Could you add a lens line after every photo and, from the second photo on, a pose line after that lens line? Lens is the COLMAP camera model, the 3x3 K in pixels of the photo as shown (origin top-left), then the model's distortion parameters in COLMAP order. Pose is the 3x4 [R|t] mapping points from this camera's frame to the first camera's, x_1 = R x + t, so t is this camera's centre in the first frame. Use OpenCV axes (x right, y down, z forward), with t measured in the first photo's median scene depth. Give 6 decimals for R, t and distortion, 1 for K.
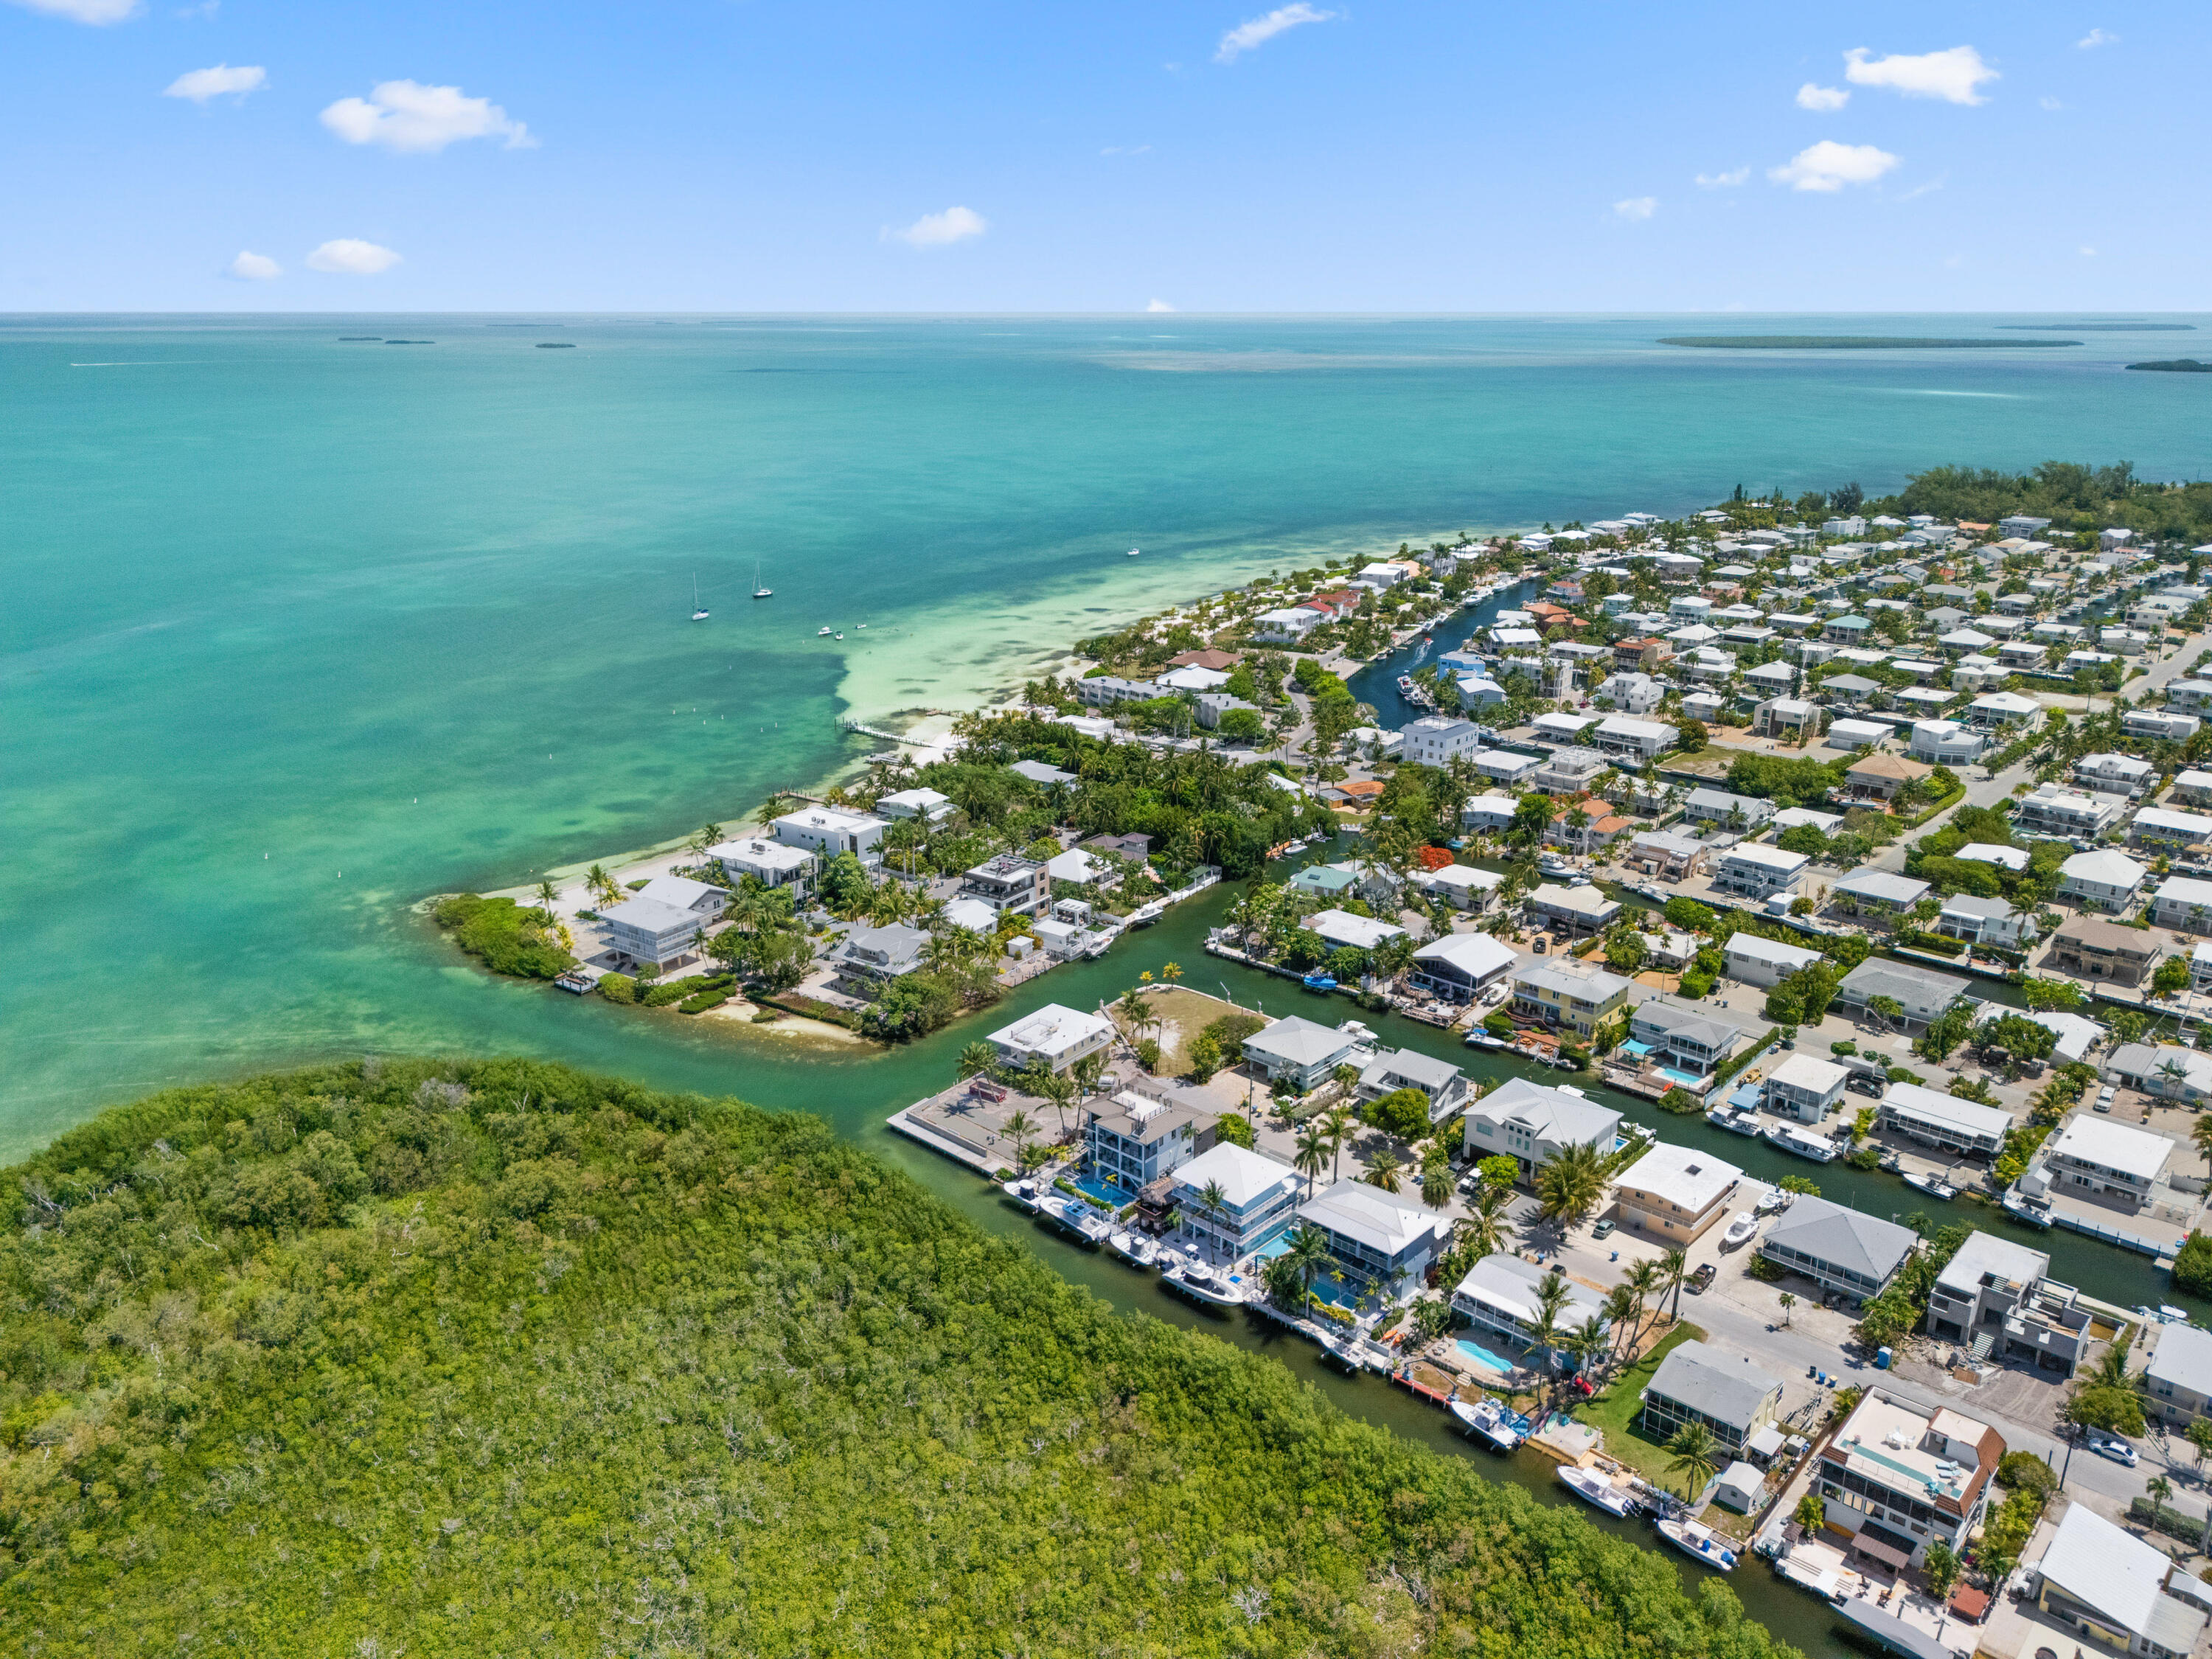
lens RADIAL K [[1634.3, 0, 1163.7], [0, 1634.3, 829.7], [0, 0, 1]] dist [0.004495, -0.000166]
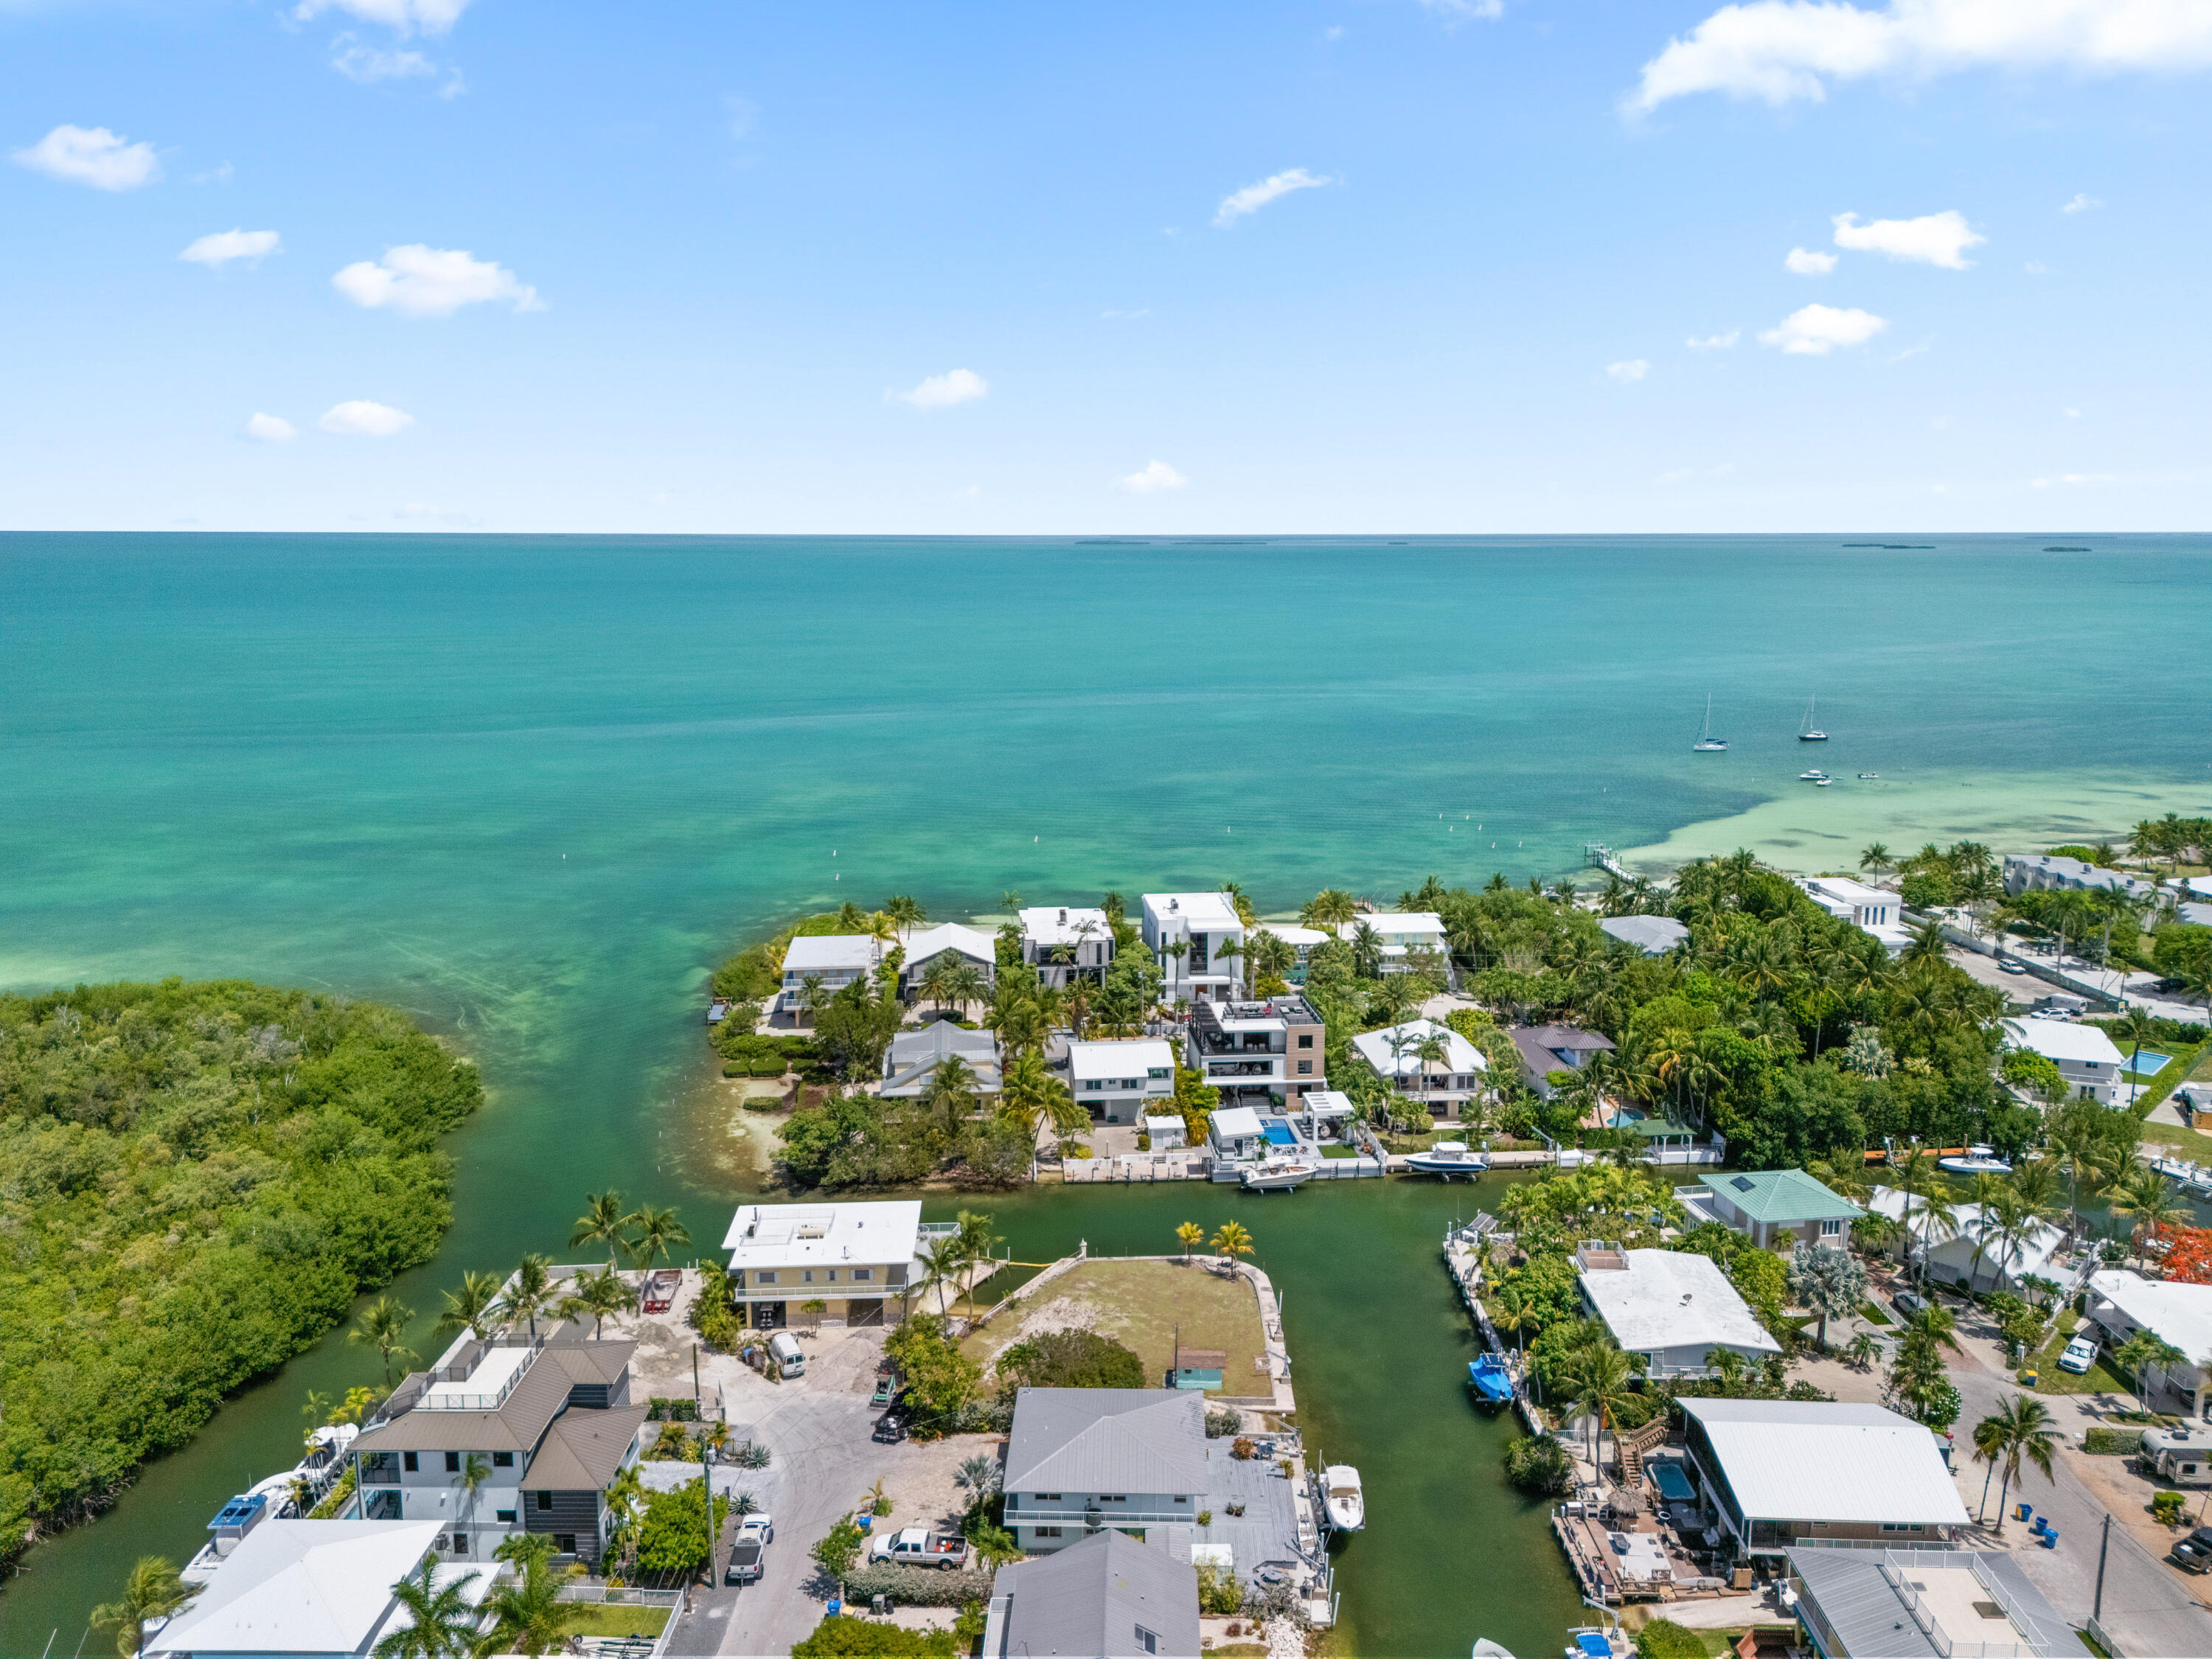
lens RADIAL K [[1652.0, 0, 1120.2], [0, 1652.0, 741.1], [0, 0, 1]] dist [0.070517, -0.066483]
pose [[0.630691, 0.093998, -0.770320, 0.342114], [-0.233755, 0.969545, -0.073076, -0.017476], [0.739991, 0.226155, 0.633456, 0.561635]]
